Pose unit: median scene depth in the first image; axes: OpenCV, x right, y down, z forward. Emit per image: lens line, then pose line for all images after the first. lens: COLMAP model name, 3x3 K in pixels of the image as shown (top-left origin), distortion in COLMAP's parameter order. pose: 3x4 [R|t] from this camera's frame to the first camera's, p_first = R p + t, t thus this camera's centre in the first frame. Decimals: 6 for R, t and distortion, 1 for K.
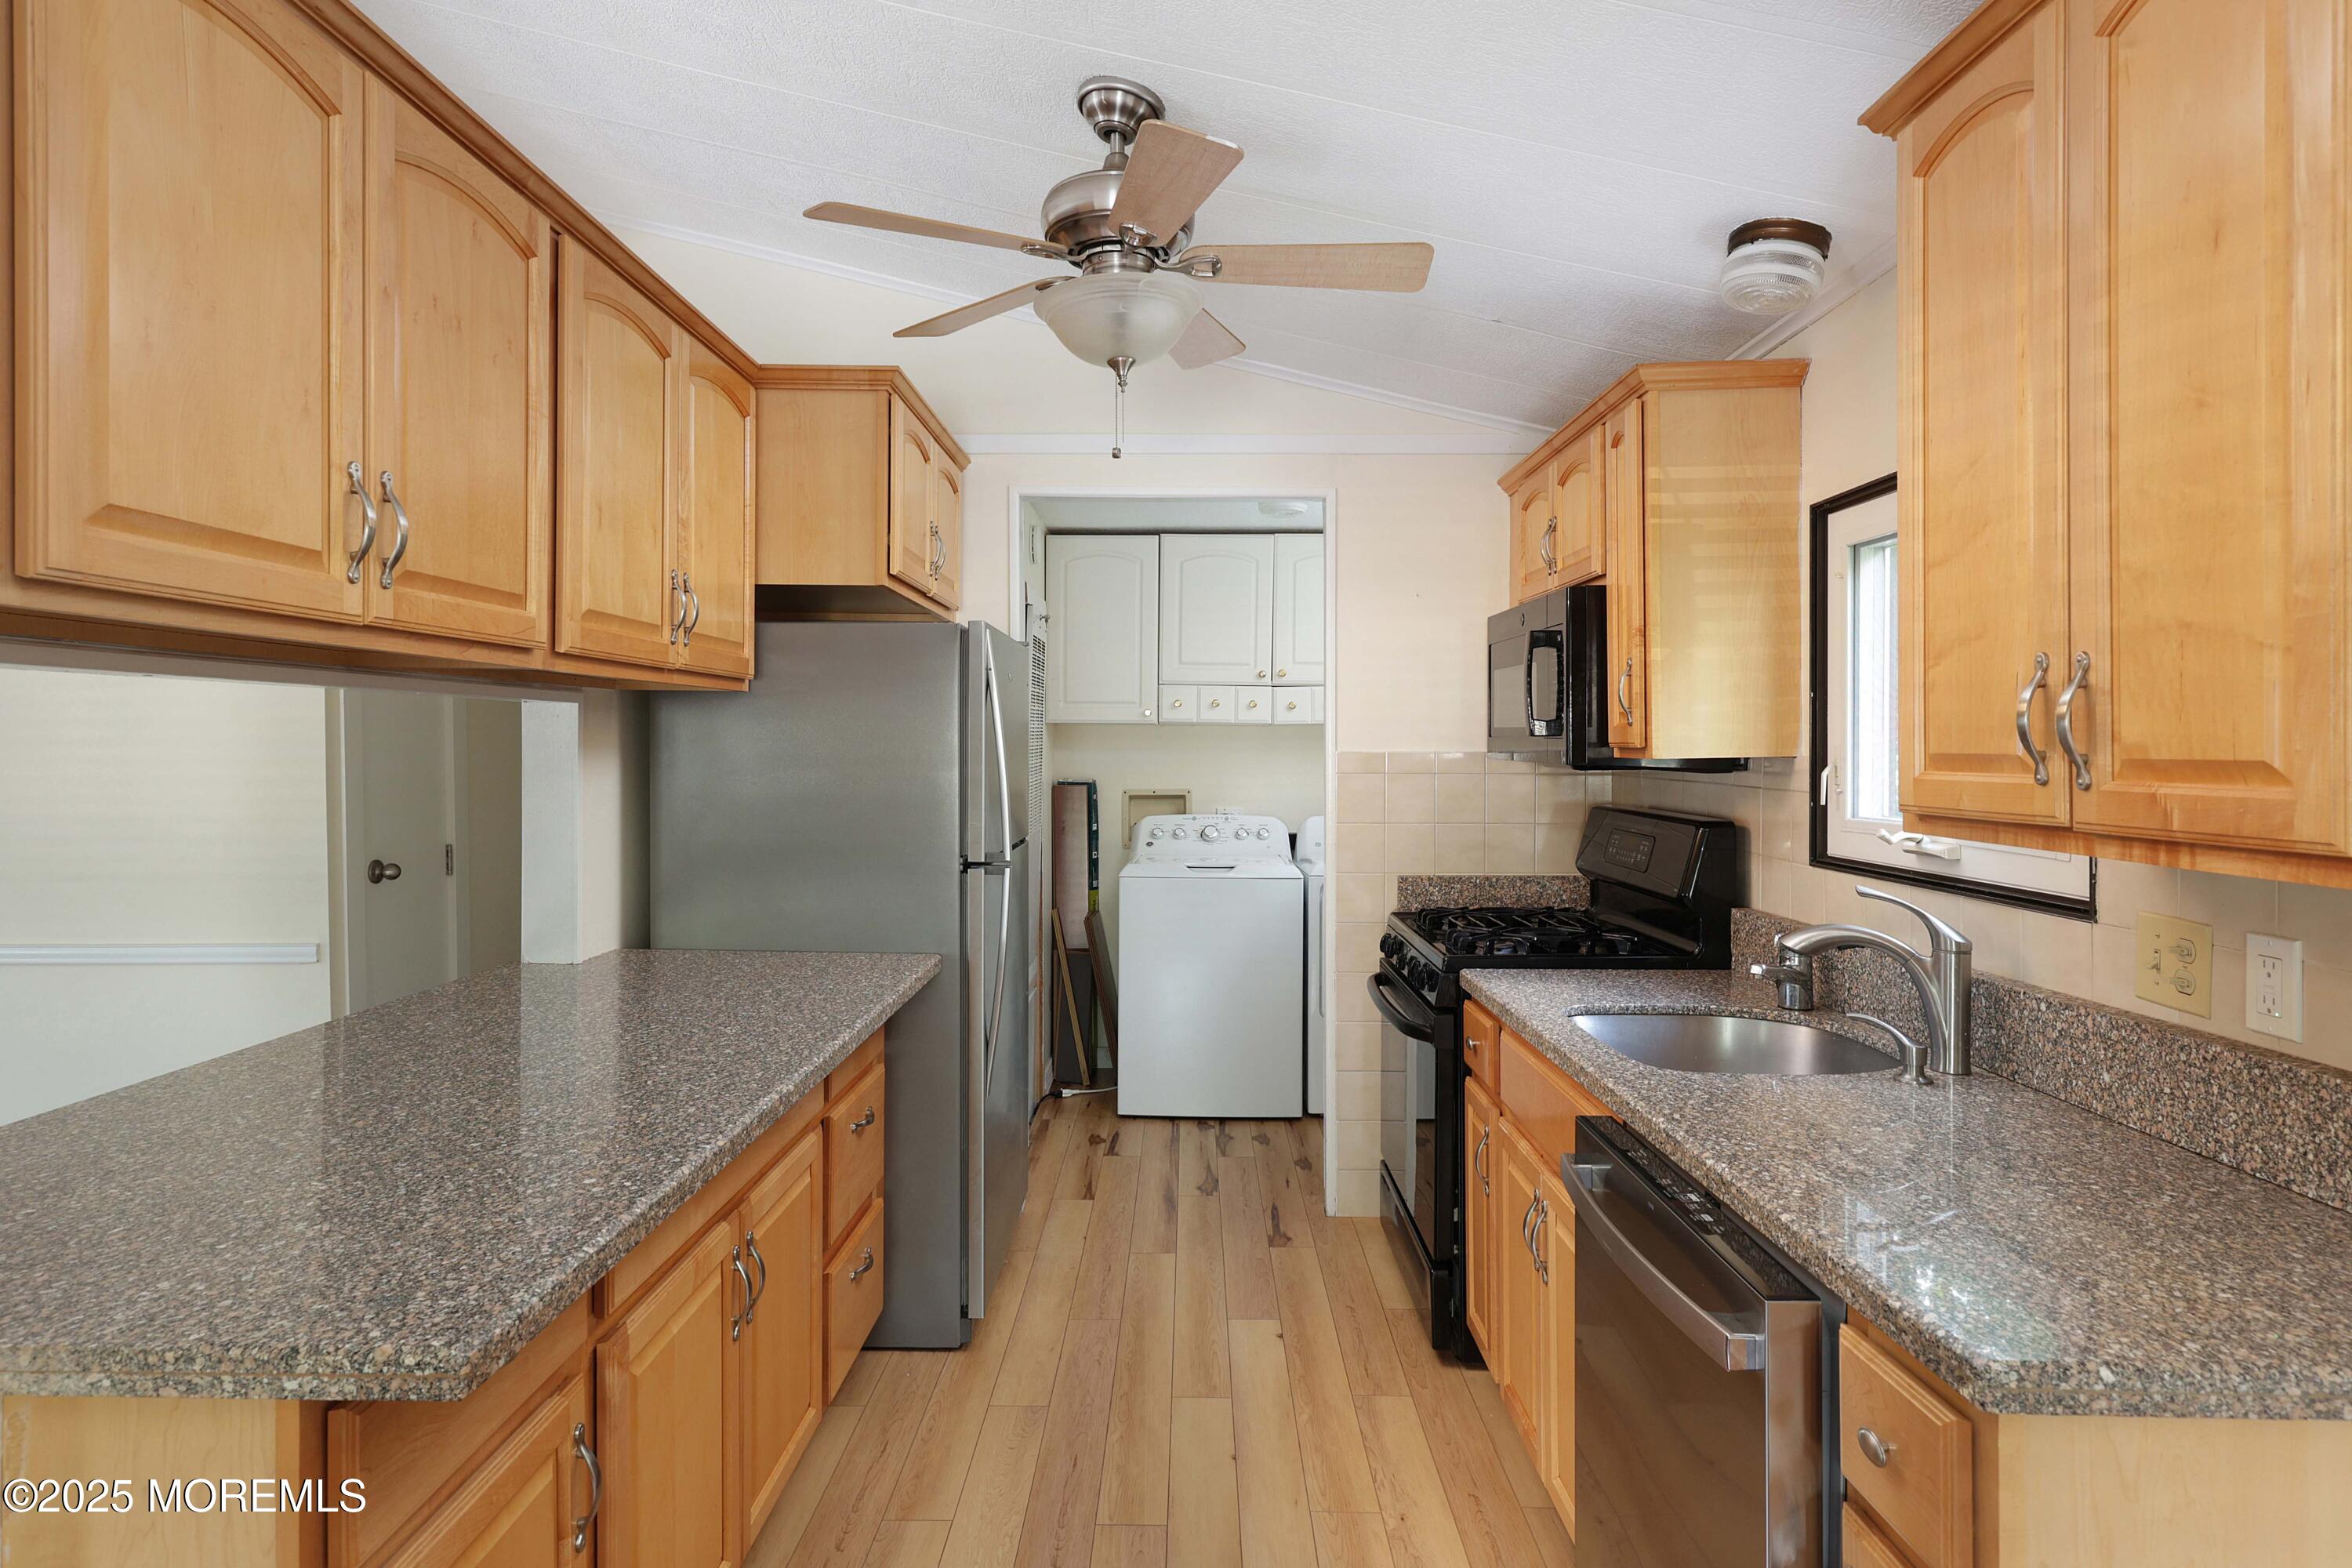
lens RADIAL K [[1231.0, 0, 1168.8], [0, 1231.0, 773.3], [0, 0, 1]] dist [0.000035, -0.000058]
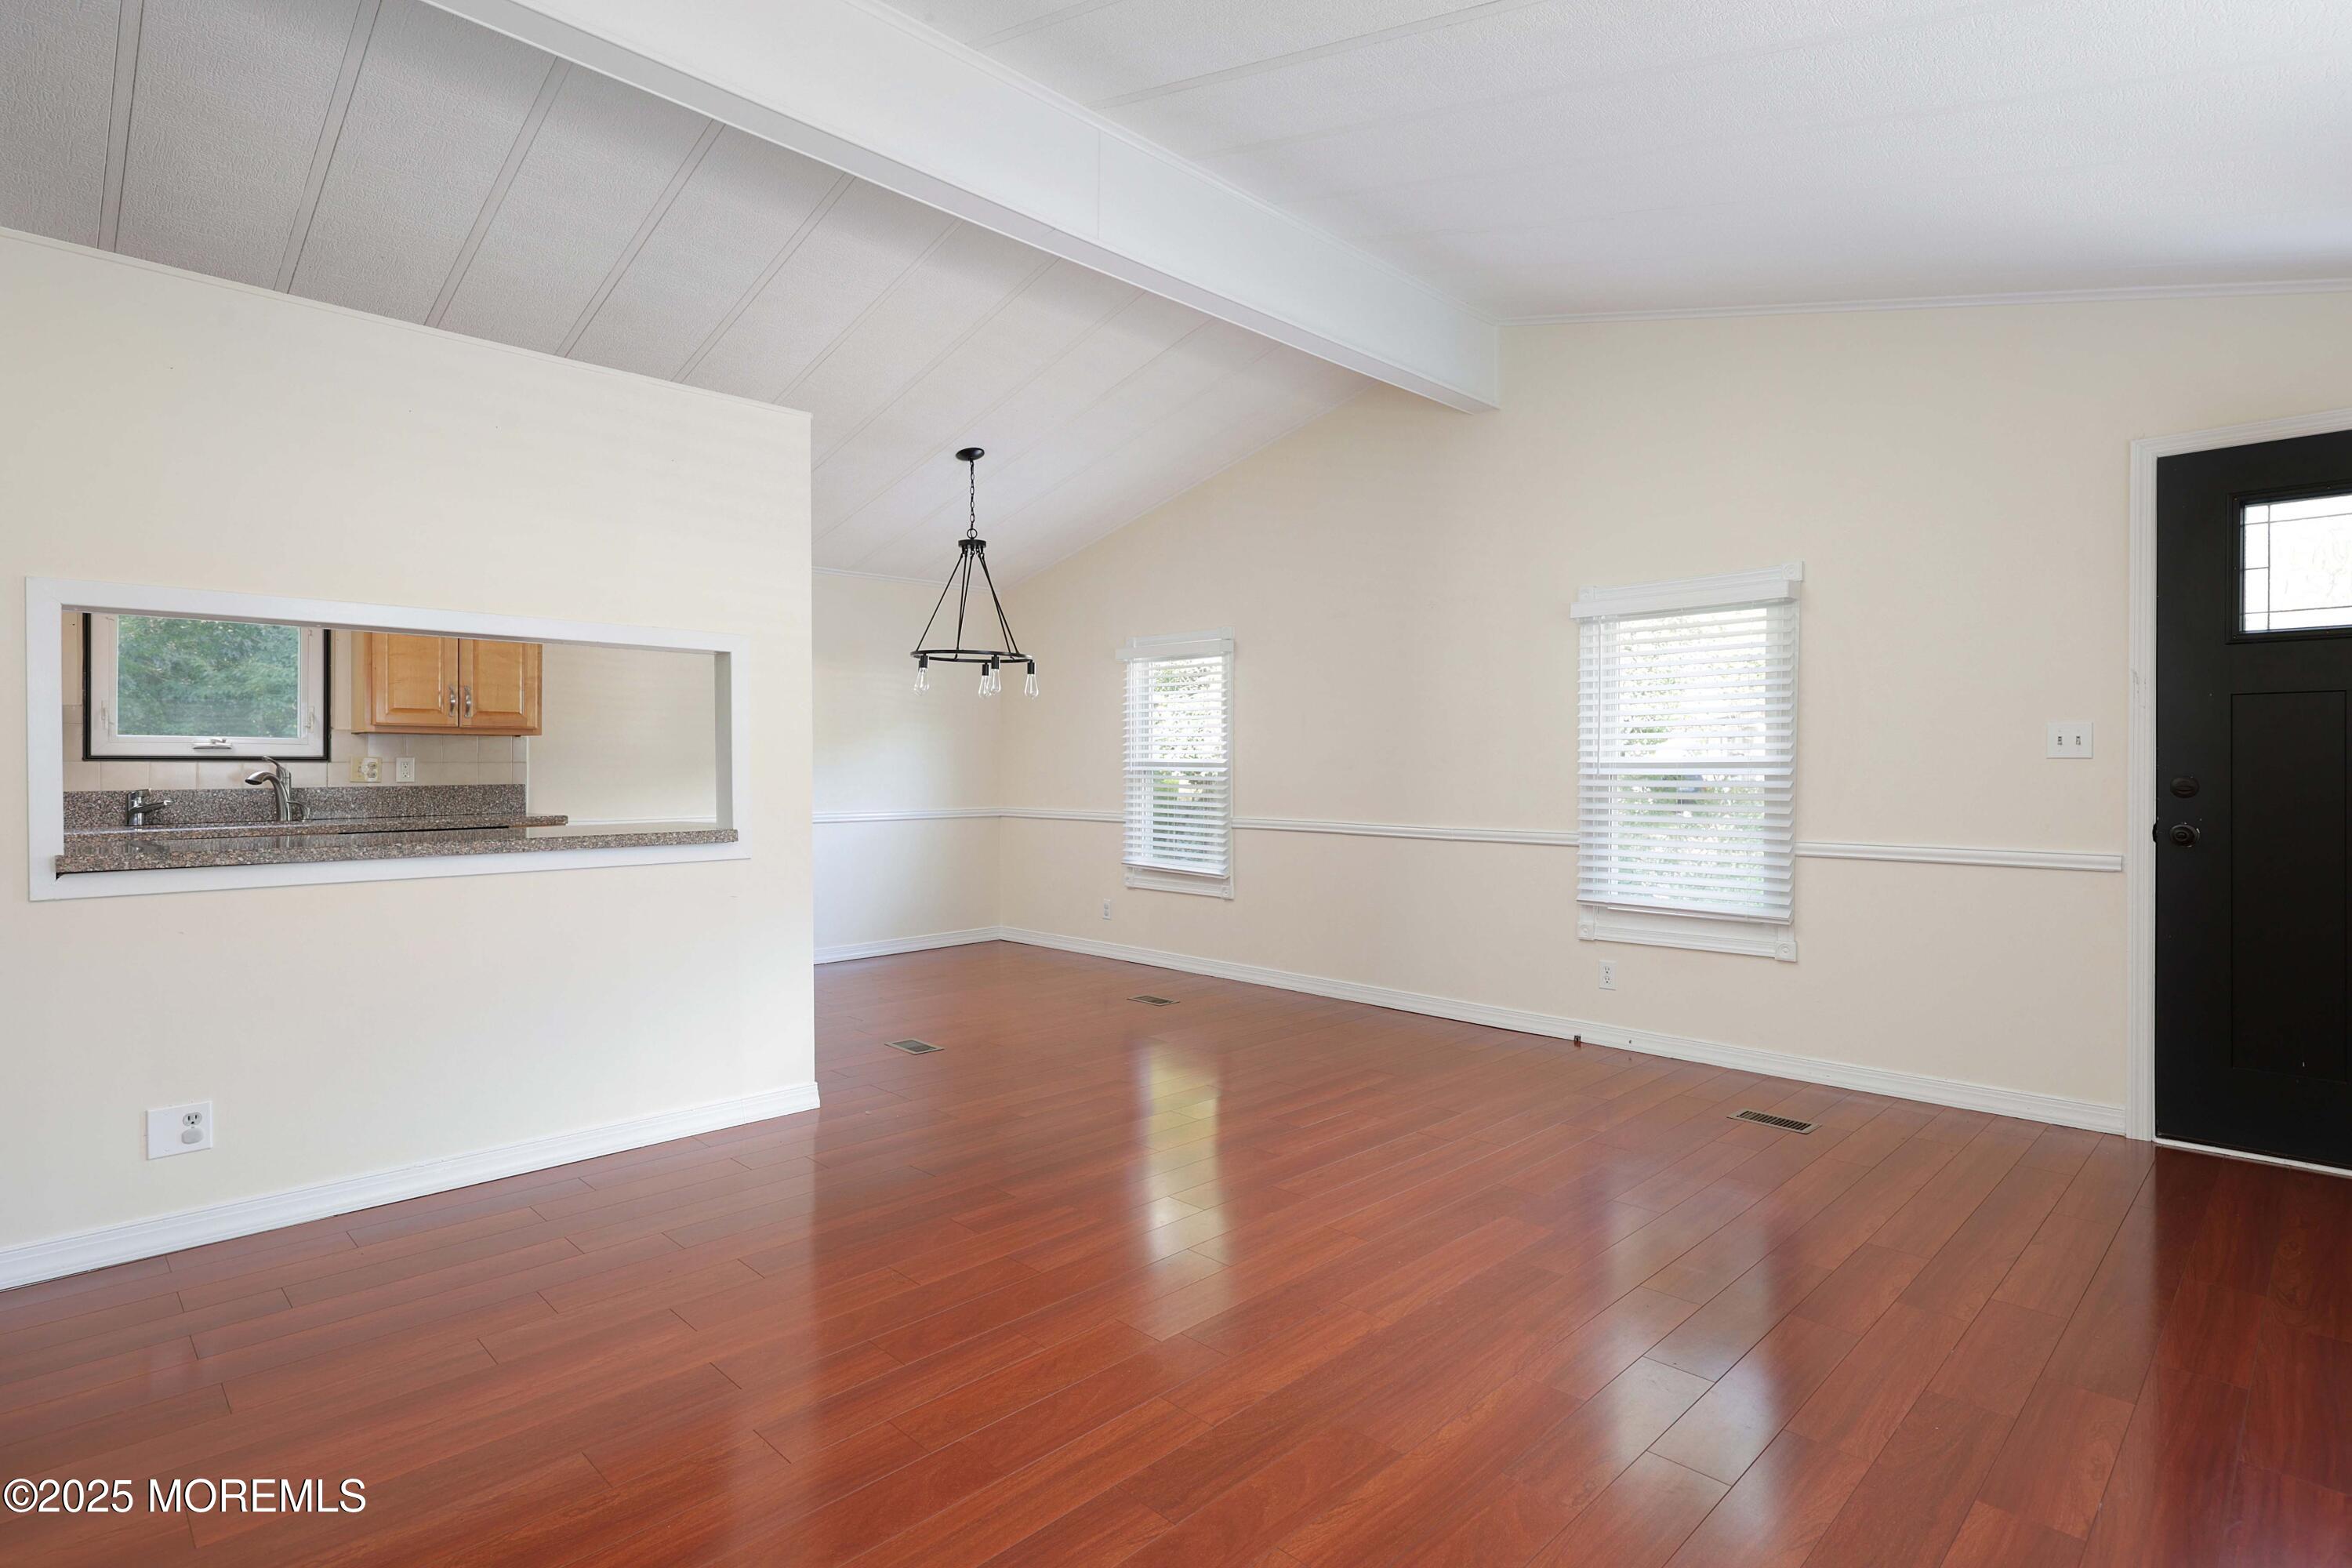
lens RADIAL K [[1167.7, 0, 1169.2], [0, 1167.7, 764.7], [0, 0, 1]] dist [-0.001711, -0.000410]
pose [[-0.711464, -0.002616, 0.702717, -3.602832], [0.013736, 0.999750, 0.017629, 0.129203], [-0.702588, 0.022195, -0.711251, 2.001197]]
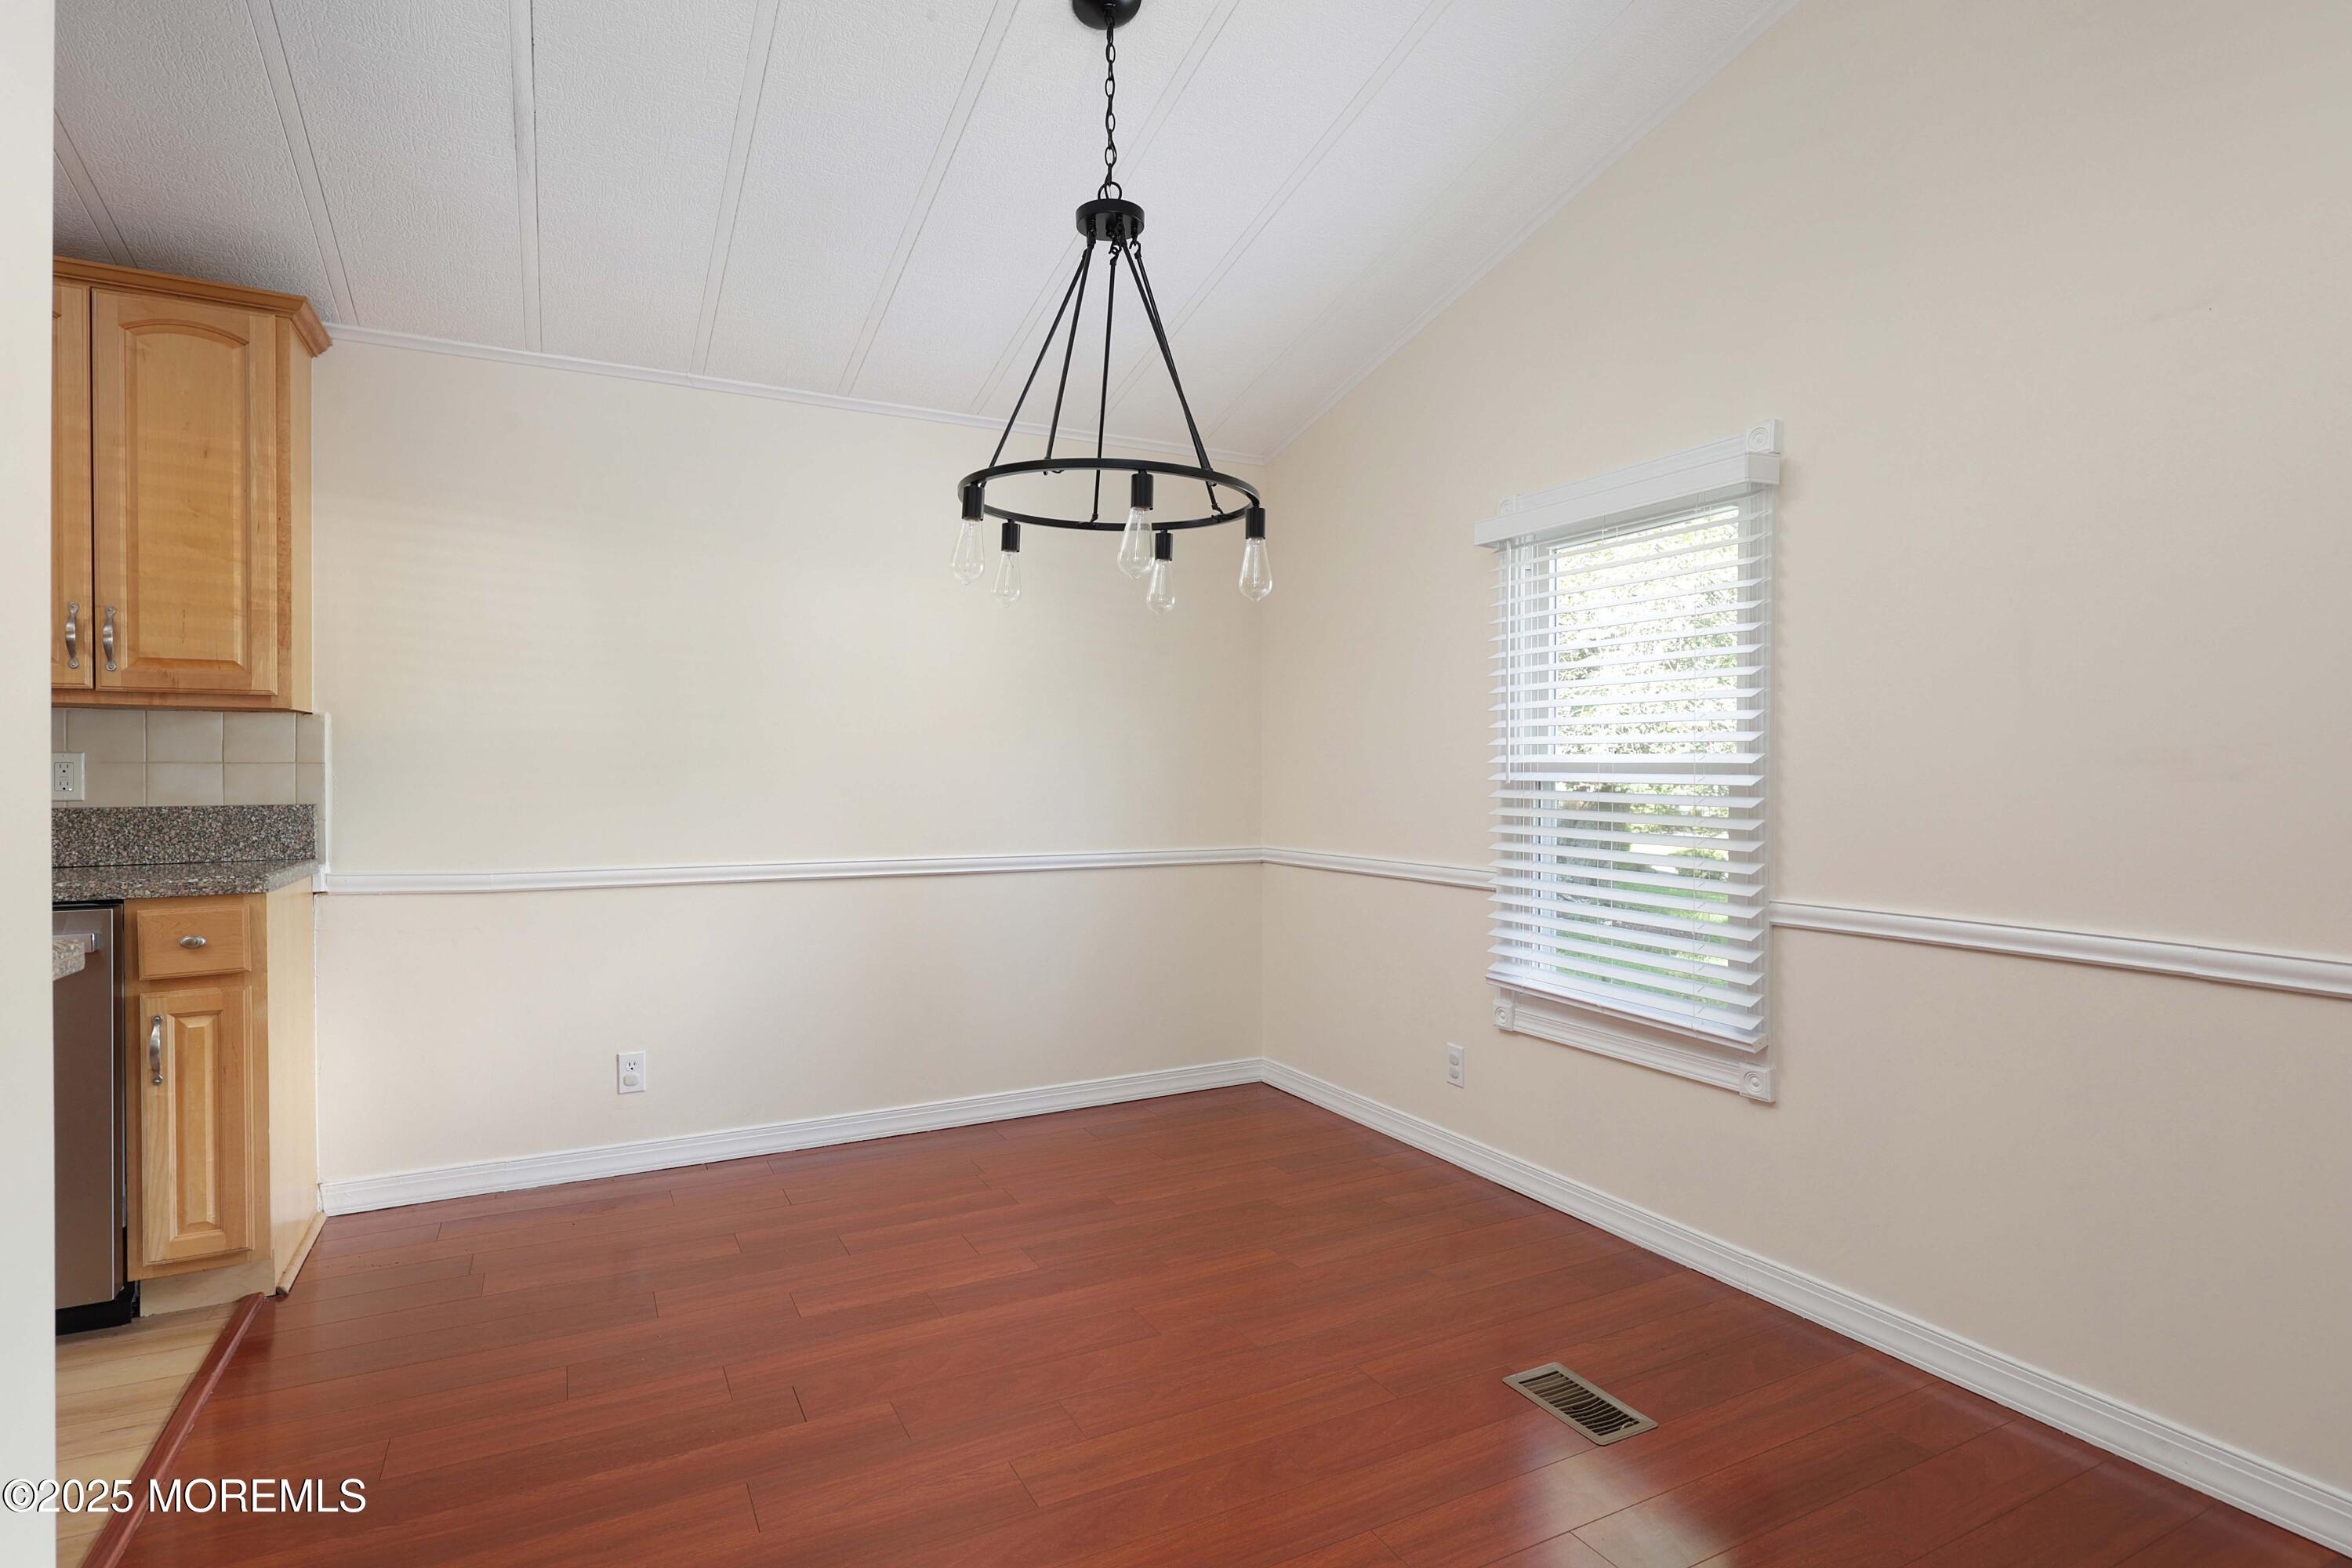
lens RADIAL K [[1167.7, 0, 1169.2], [0, 1167.7, 764.7], [0, 0, 1]] dist [-0.001711, -0.000410]
pose [[-0.477017, 0.003391, 0.878888, -1.756997], [0.017162, 0.999838, 0.005458, 0.180270], [-0.878727, 0.017687, -0.476998, 0.319112]]
